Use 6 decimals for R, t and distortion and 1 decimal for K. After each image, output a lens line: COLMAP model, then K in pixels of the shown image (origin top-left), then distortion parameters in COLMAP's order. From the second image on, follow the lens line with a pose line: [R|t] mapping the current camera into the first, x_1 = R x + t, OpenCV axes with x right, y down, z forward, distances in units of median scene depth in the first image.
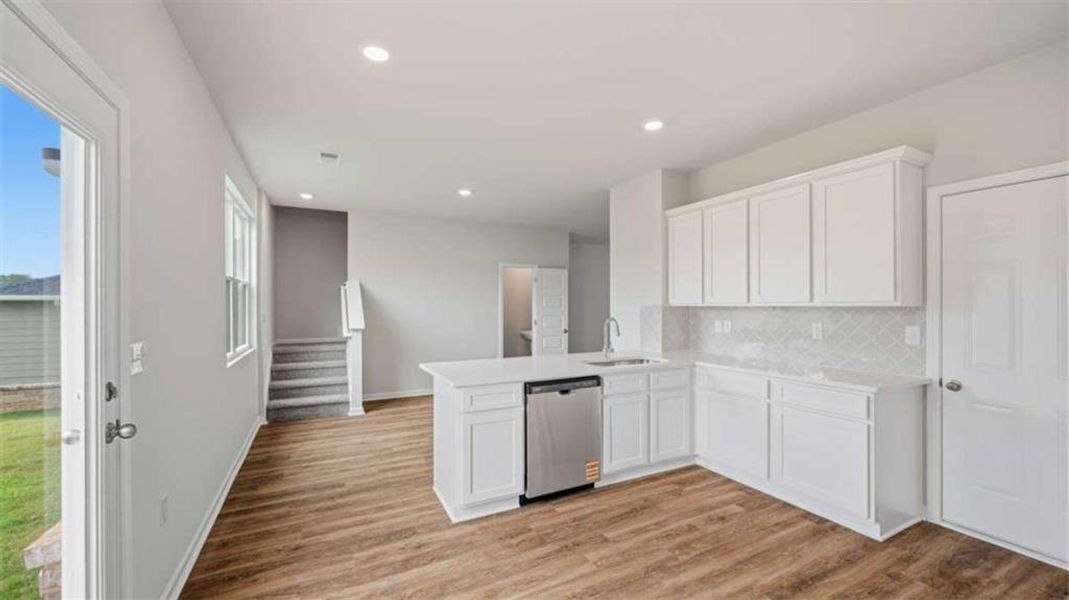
lens RADIAL K [[424.8, 0, 534.5], [0, 424.8, 300.0], [0, 0, 1]] dist [-0.000612, -0.000077]
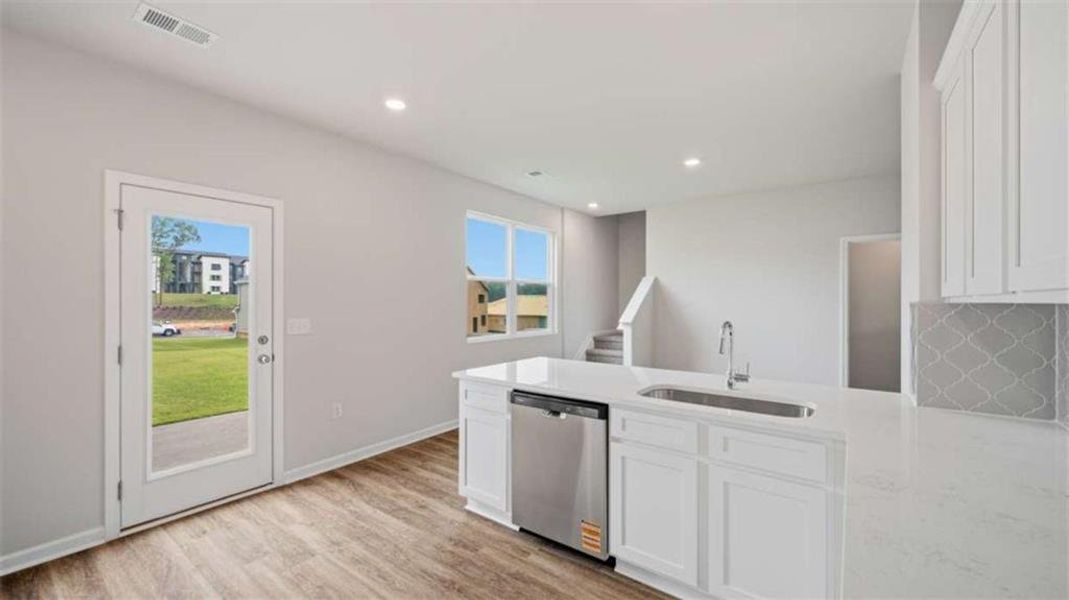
lens RADIAL K [[420.7, 0, 534.5], [0, 420.7, 300.0], [0, 0, 1]] dist [0.000518, 0.000040]
pose [[0.431893, 0.001451, -0.901924, 0.822333], [0.009751, 0.999933, 0.006278, 0.010193], [0.901872, -0.011506, 0.431850, 0.720758]]
